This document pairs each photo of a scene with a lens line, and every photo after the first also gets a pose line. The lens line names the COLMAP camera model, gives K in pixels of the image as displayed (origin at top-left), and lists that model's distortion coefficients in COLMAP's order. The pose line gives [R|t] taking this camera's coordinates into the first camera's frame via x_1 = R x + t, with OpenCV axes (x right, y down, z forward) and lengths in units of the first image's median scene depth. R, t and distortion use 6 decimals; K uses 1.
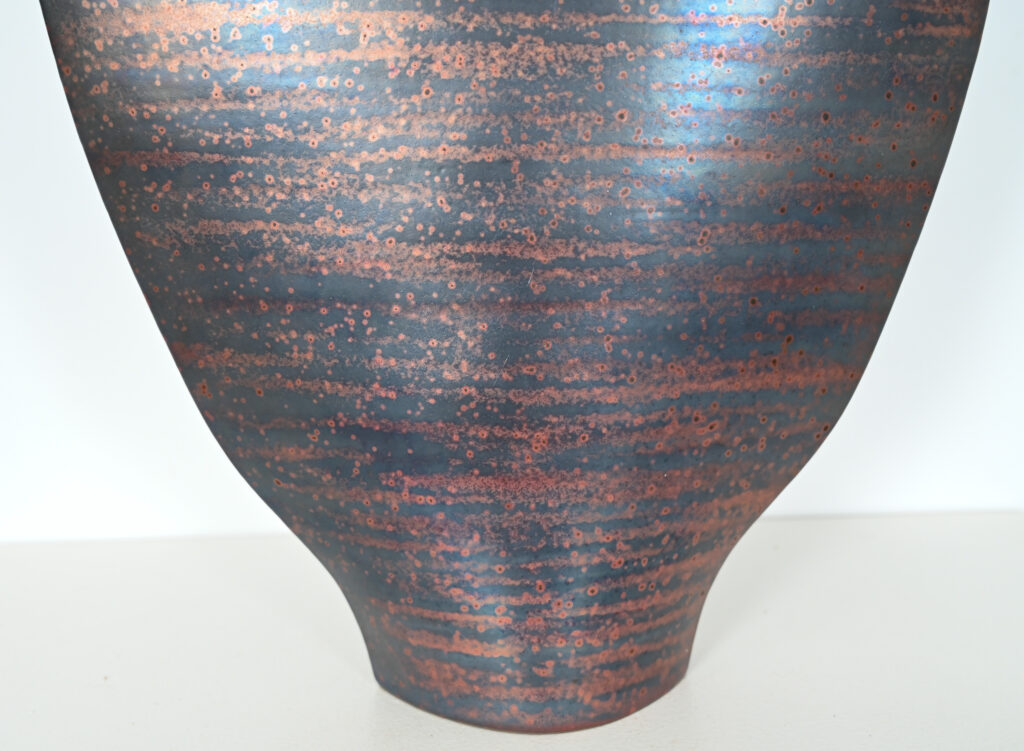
lens RADIAL K [[1586.0, 0, 475.9], [0, 1586.0, 374.3], [0, 0, 1]] dist [-0.008142, -0.015916]
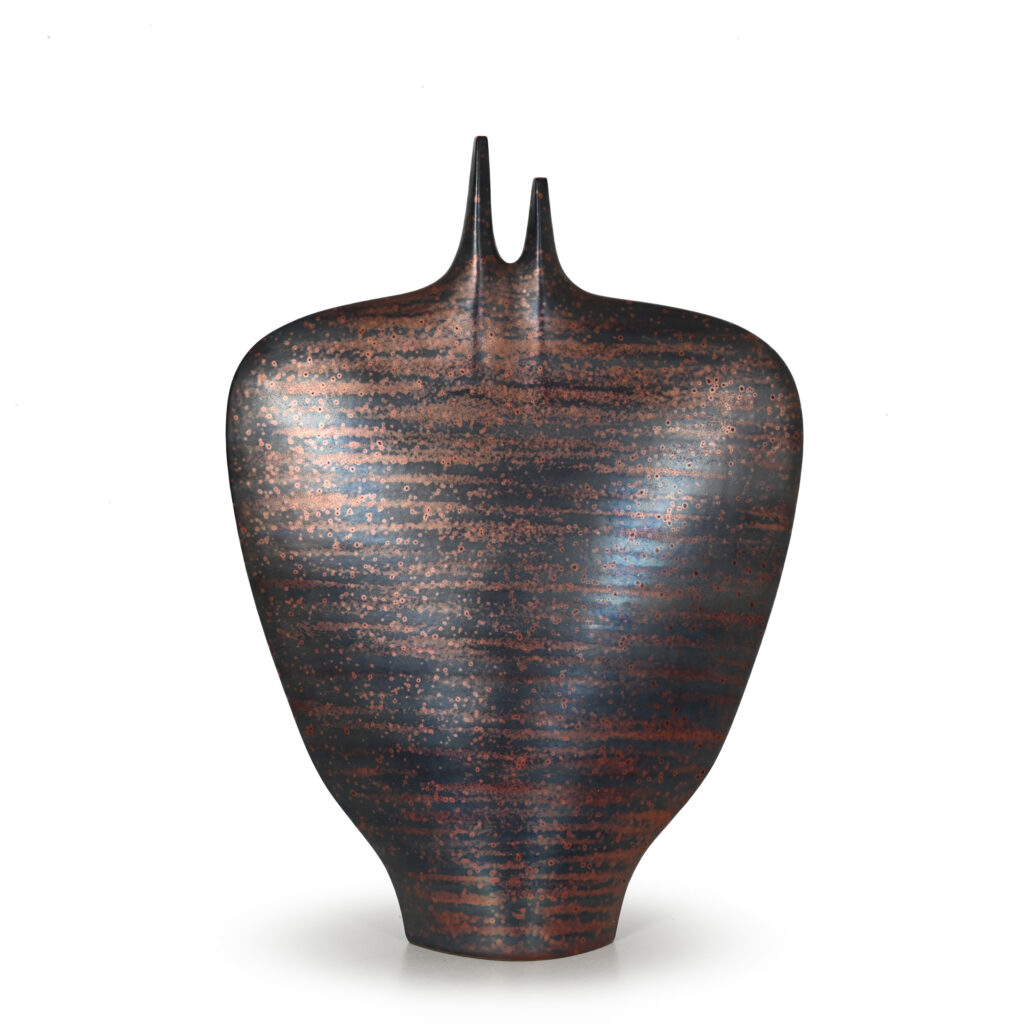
lens RADIAL K [[1988.9, 0, 512.0], [0, 1988.9, 512.0], [0, 0, 1]] dist [-0.009085, 0.013637]
pose [[0.998943, 0.038585, 0.024995, -0.029826], [-0.031447, 0.970085, -0.240718, 0.285415], [-0.033536, 0.239678, 0.970273, -1.046113]]
